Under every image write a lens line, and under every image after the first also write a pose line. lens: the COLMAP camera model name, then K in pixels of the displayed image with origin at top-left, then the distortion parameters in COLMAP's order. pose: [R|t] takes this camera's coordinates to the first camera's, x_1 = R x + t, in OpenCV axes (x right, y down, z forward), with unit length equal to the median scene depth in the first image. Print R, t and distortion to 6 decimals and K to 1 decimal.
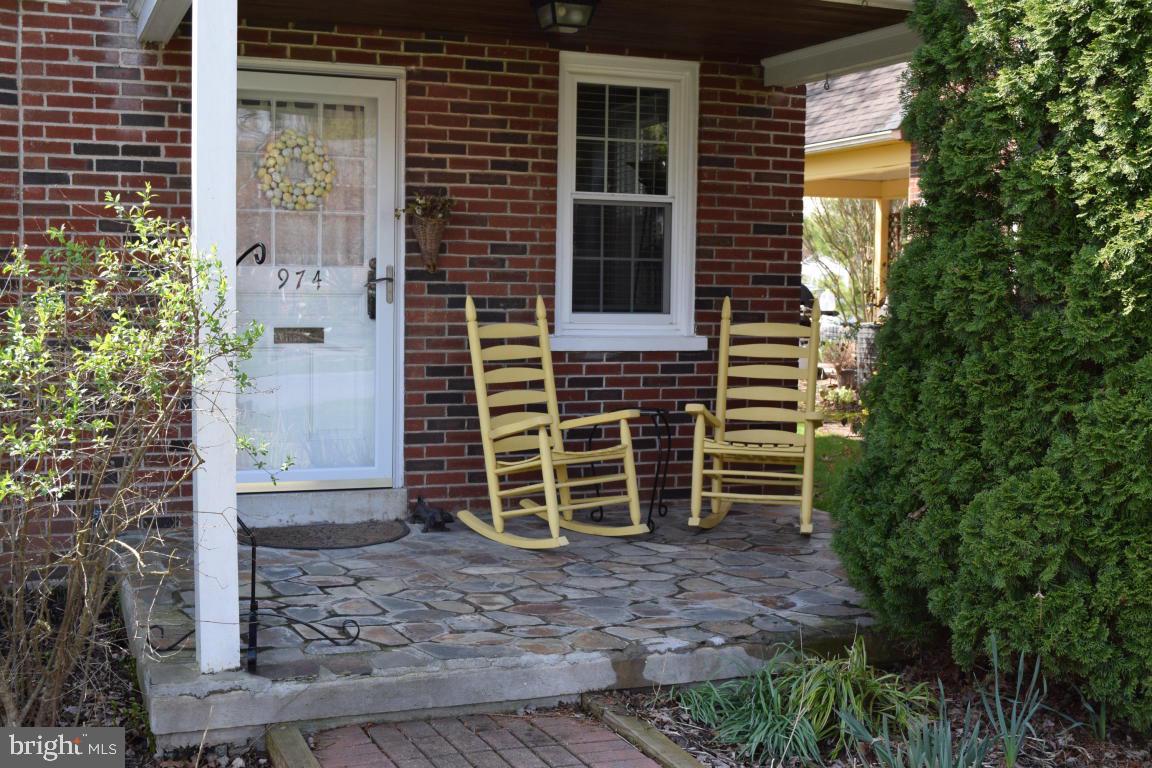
lens RADIAL K [[1345.2, 0, 577.3], [0, 1345.2, 381.3], [0, 0, 1]] dist [-0.063238, 0.026391]
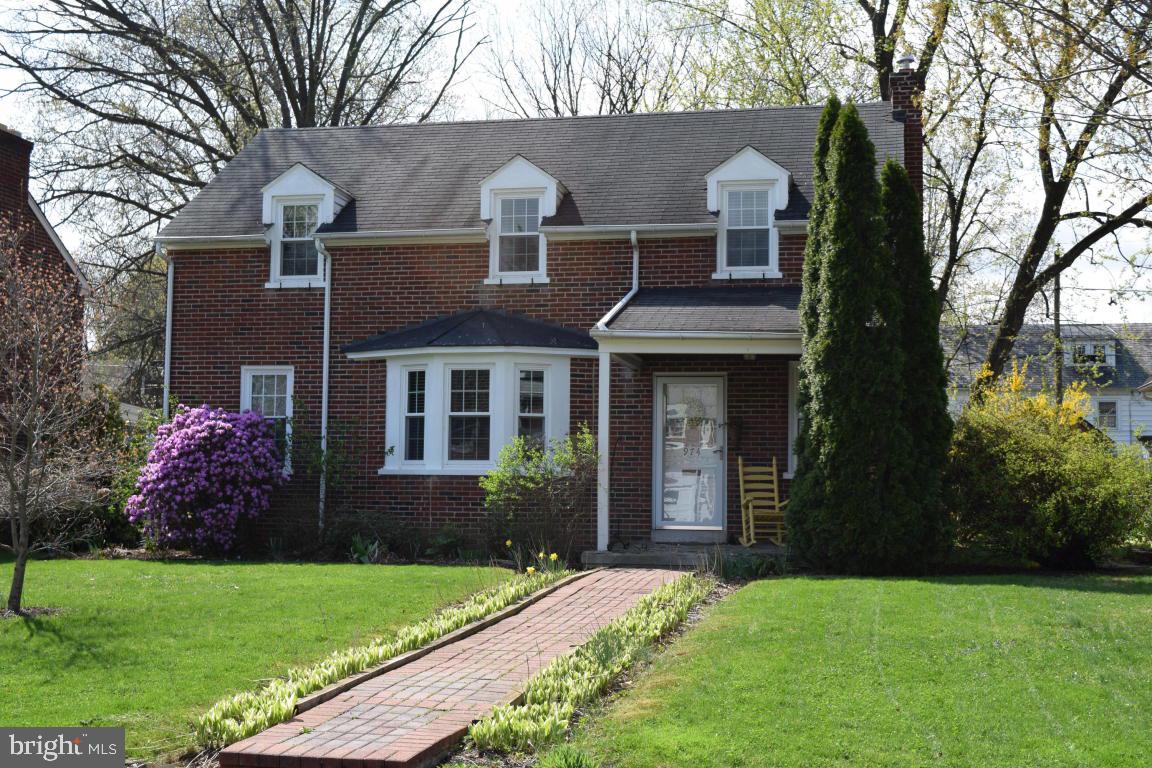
lens RADIAL K [[1504.7, 0, 576.0], [0, 1504.7, 384.0], [0, 0, 1]] dist [0.011493, 0.009201]
pose [[0.833440, -0.045141, -0.550763, 1.261401], [-0.044527, 0.987932, -0.148352, 0.245856], [0.550813, 0.148166, 0.821372, -1.612009]]
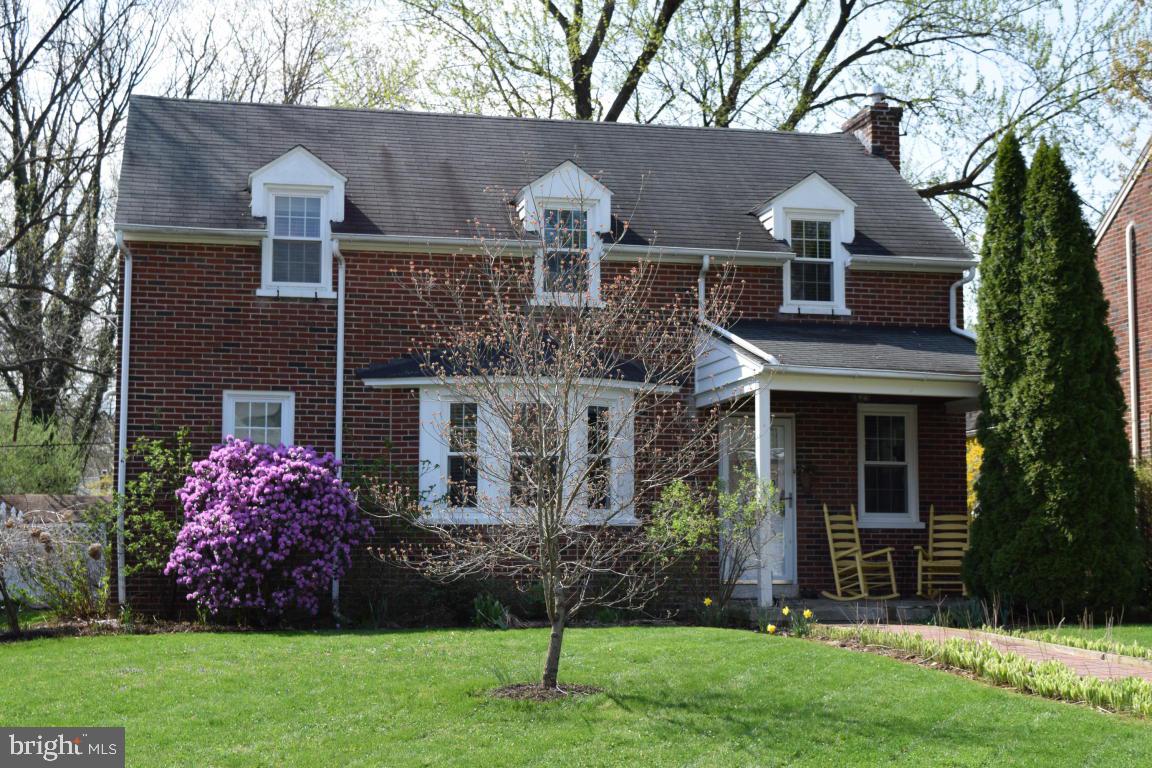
lens RADIAL K [[1749.9, 0, 576.0], [0, 1749.9, 384.0], [0, 0, 1]] dist [0.001089, -0.020766]
pose [[0.988869, -0.026848, -0.146345, -0.053377], [0.000222, 0.983850, -0.178993, 0.291273], [0.148788, 0.176968, 0.972905, -2.210540]]
